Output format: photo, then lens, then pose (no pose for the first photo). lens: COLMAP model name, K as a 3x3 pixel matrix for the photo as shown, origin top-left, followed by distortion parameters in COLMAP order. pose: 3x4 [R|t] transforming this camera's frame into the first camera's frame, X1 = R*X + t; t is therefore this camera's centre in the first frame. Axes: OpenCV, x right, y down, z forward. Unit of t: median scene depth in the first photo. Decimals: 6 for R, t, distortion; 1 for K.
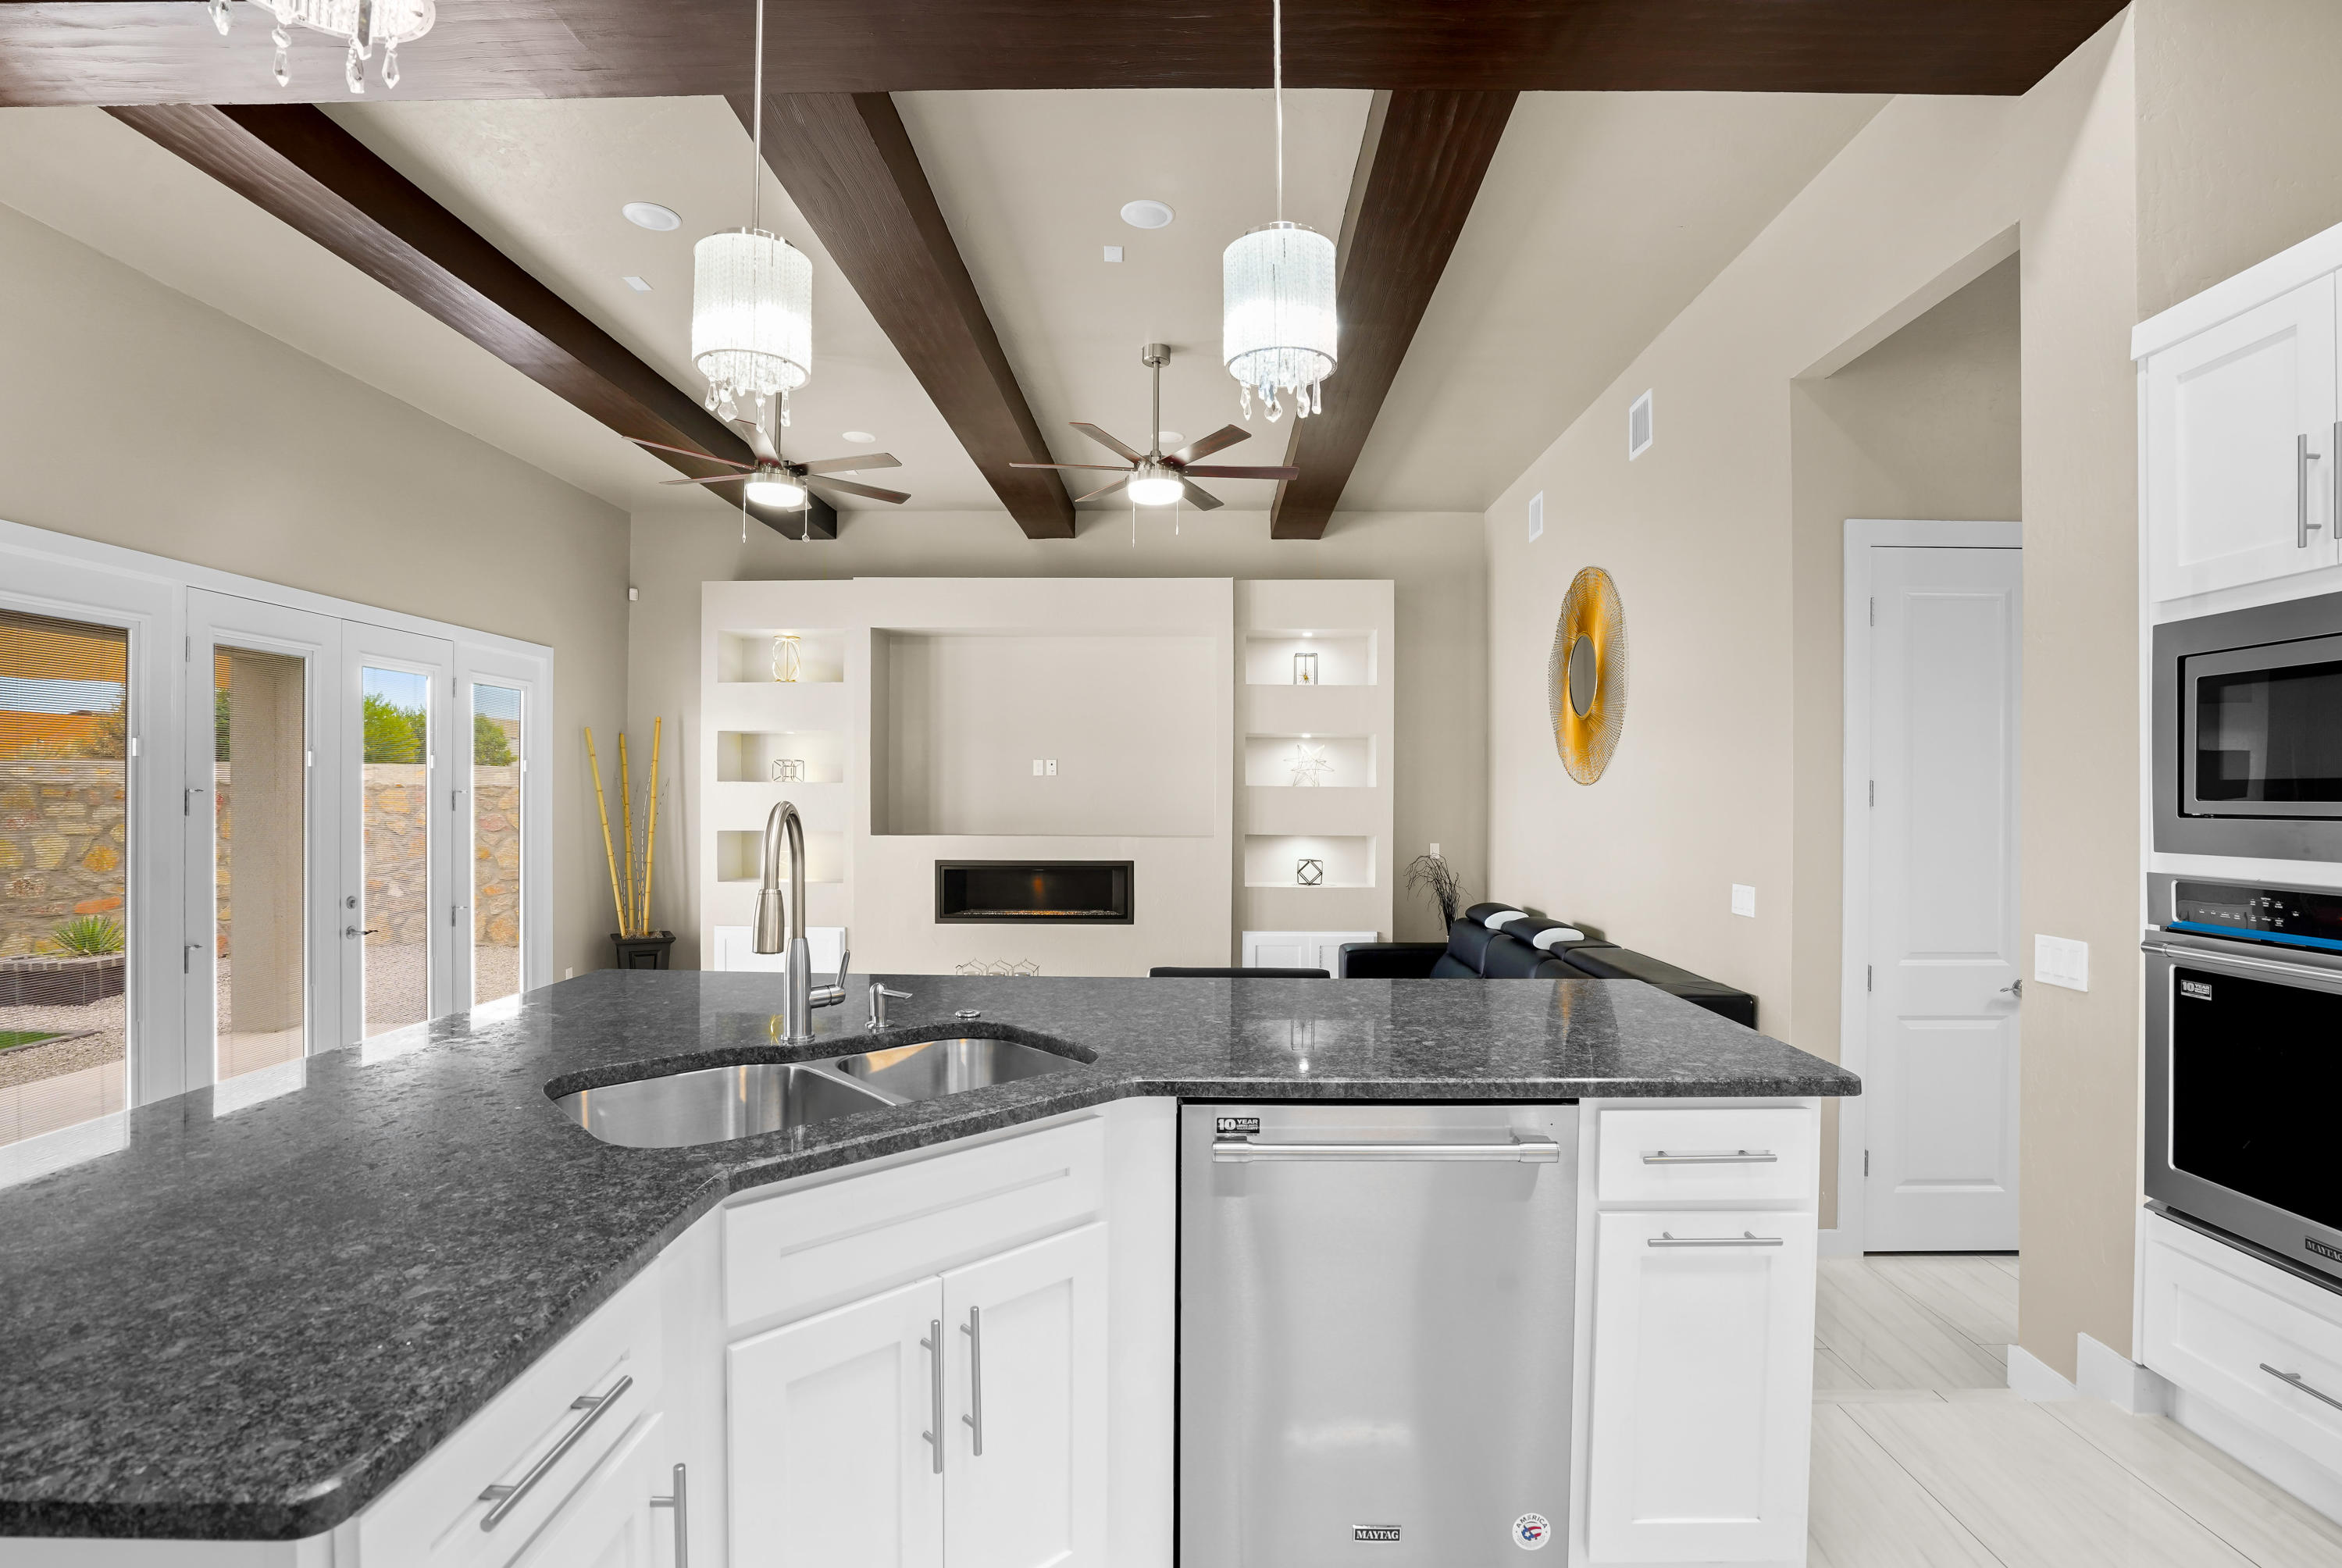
lens RADIAL K [[1077.6, 0, 1197.2], [0, 1077.6, 805.2], [0, 0, 1]] dist [-0.028606, 0.010046]
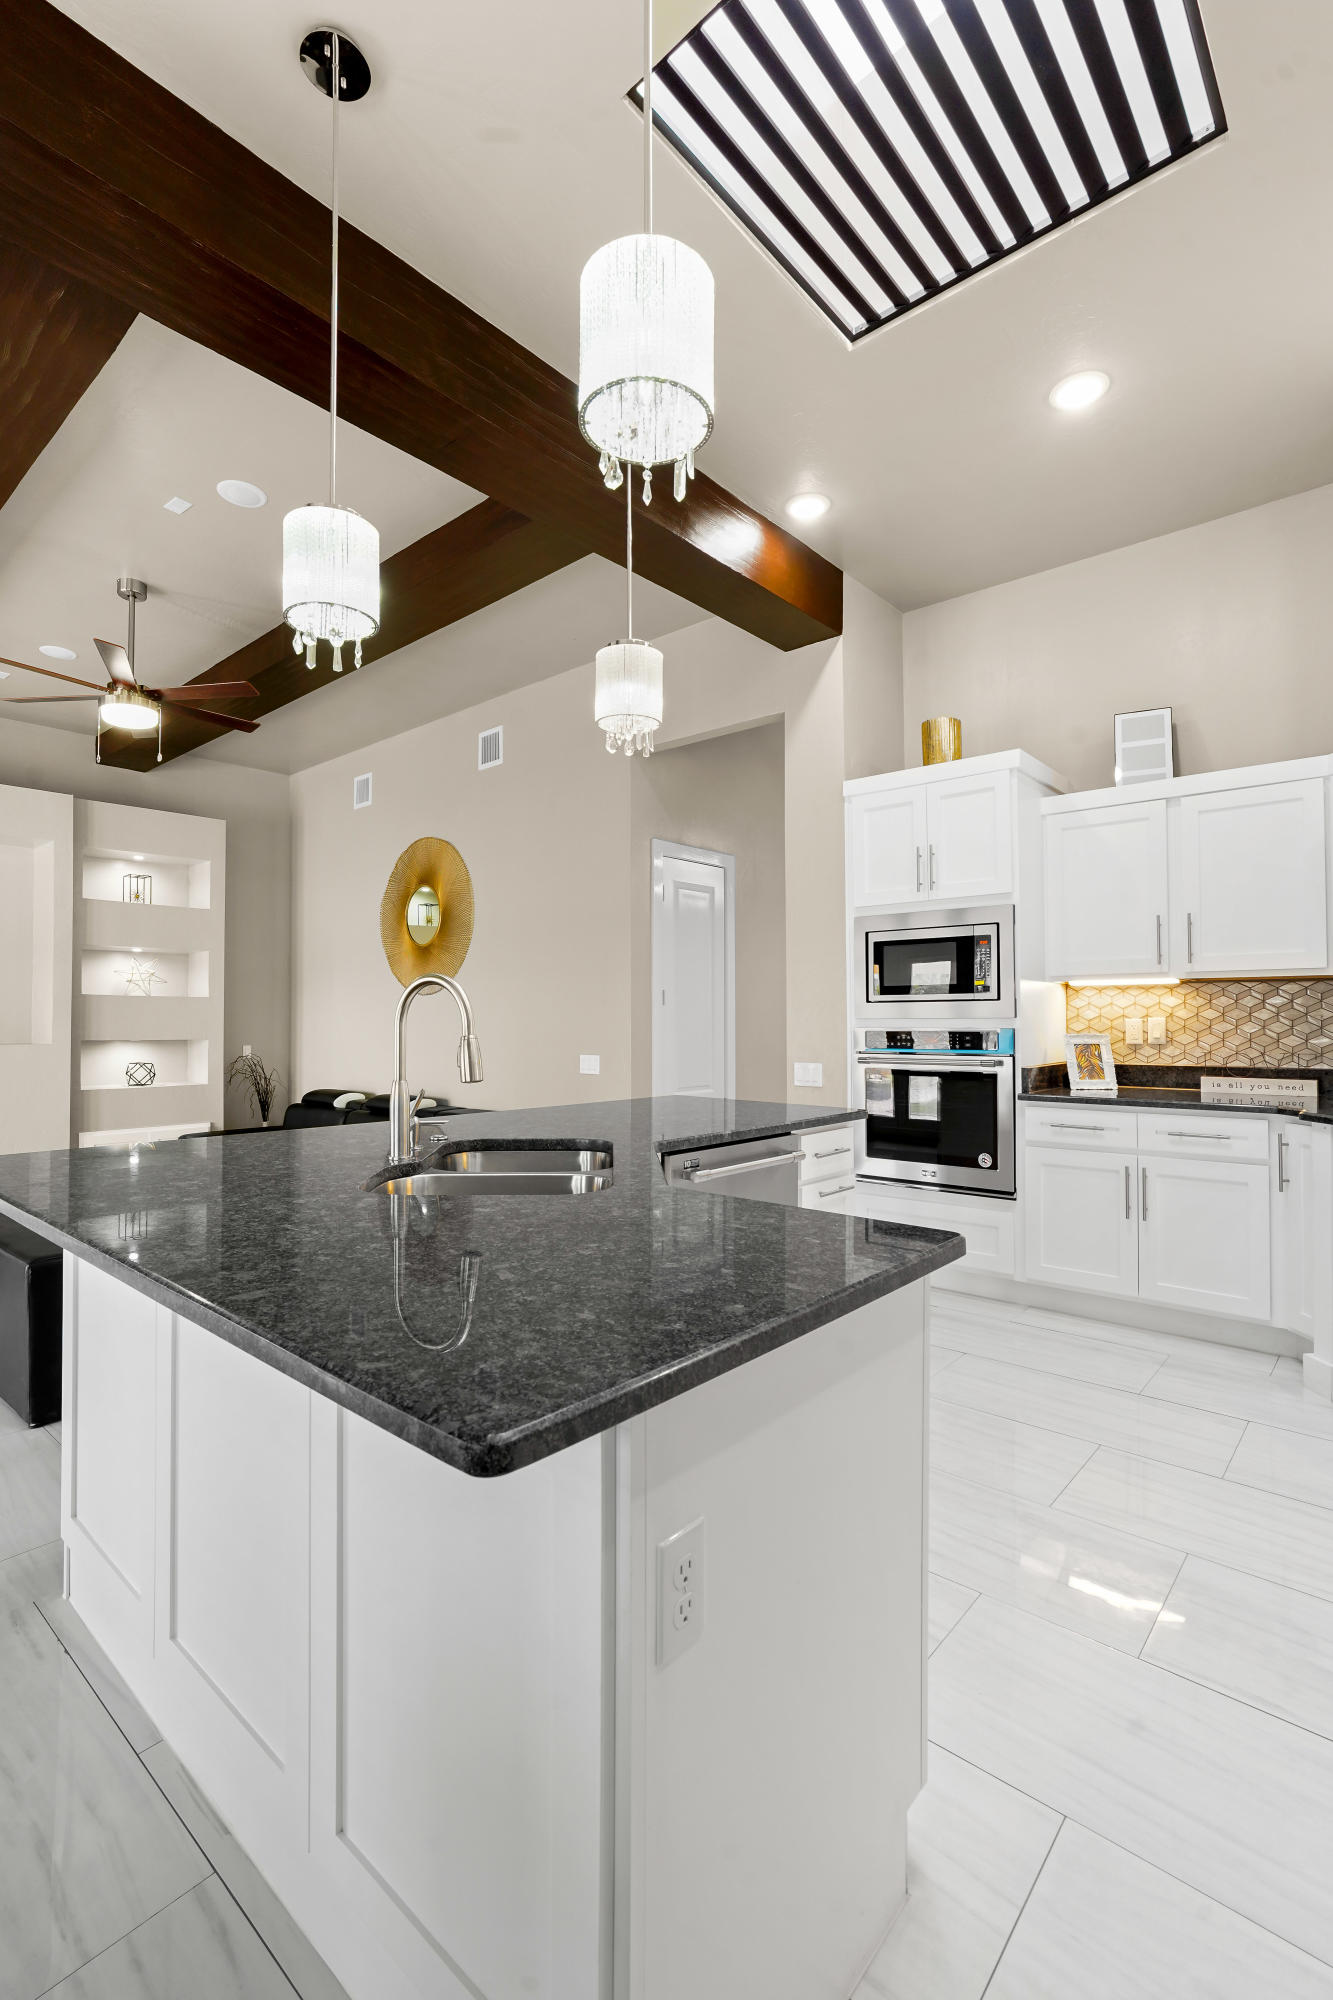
lens RADIAL K [[920.2, 0, 648.1], [0, 920.2, 1016.8], [0, 0, 1]] dist [-0.028606, 0.010046]
pose [[0.665154, 0.001026, 0.746705, -0.352455], [0.007709, 0.999936, -0.008241, 0.022439], [-0.746666, 0.011238, 0.665104, 0.013391]]
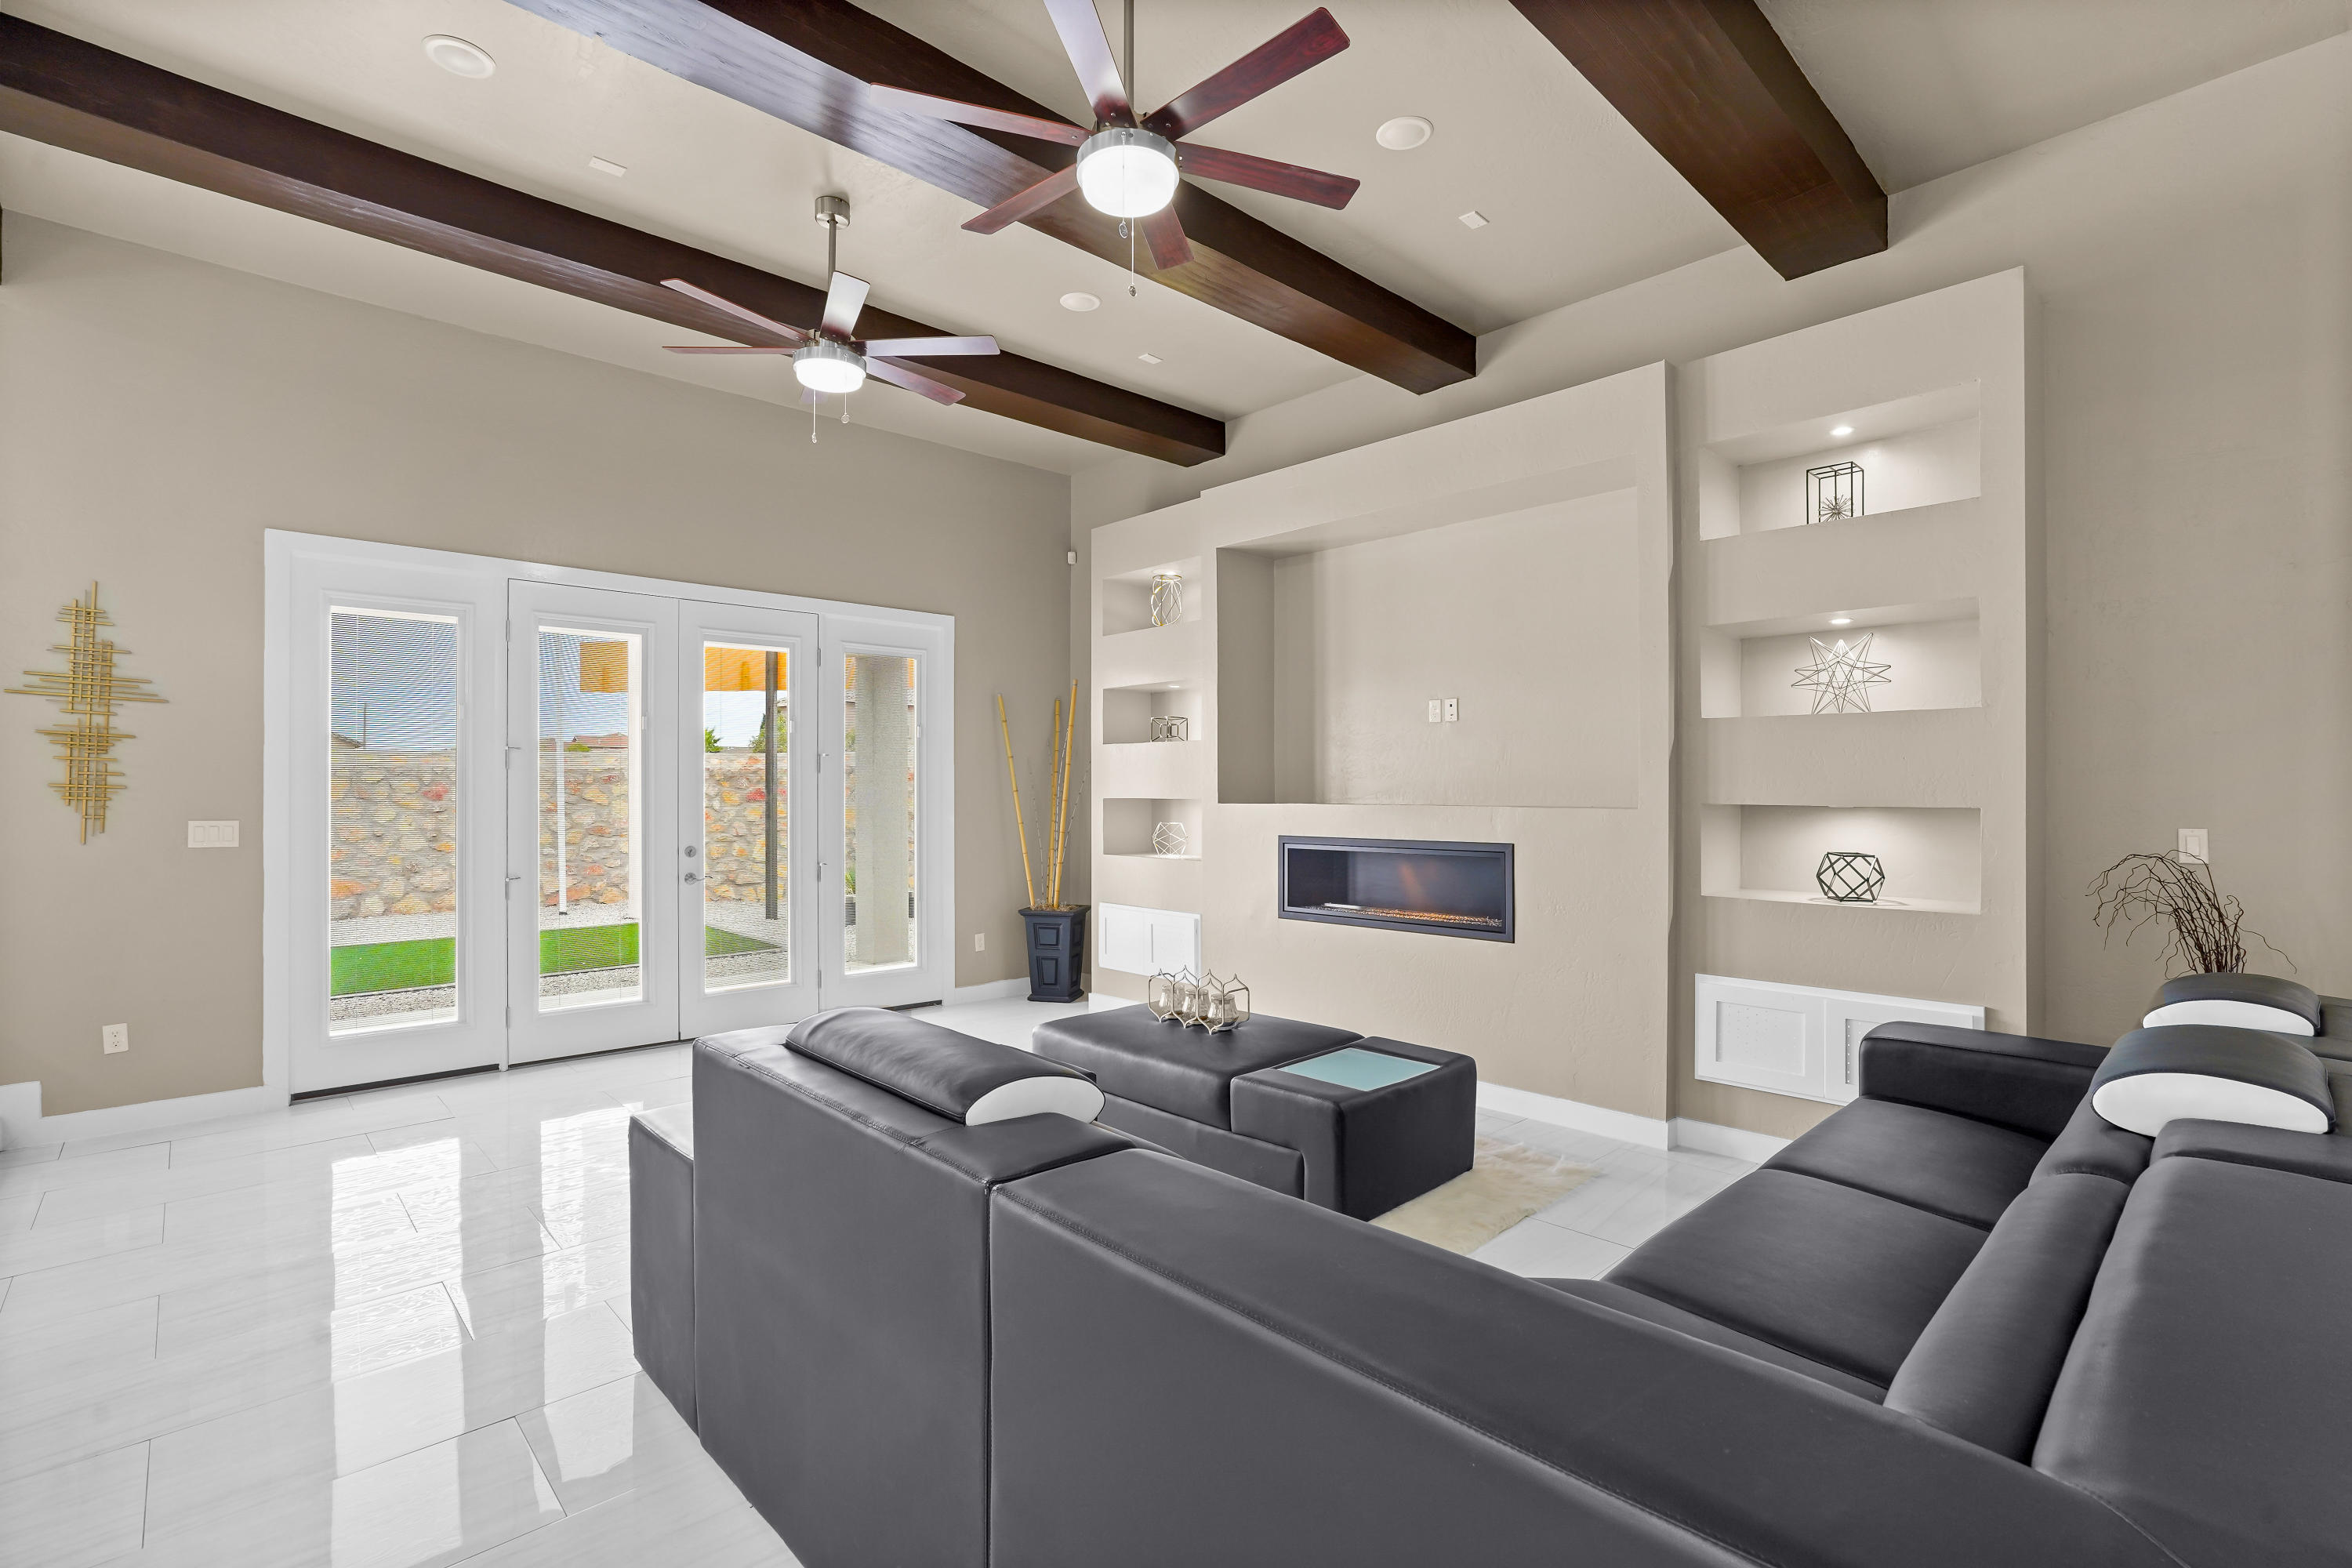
lens RADIAL K [[1082.2, 0, 1172.1], [0, 1082.2, 794.2], [0, 0, 1]] dist [-0.028606, 0.010046]
pose [[0.688018, -0.001647, -0.725692, 0.370316], [-0.002301, 0.999987, -0.004451, 0.035200], [0.725690, 0.004732, 0.688006, 0.587980]]
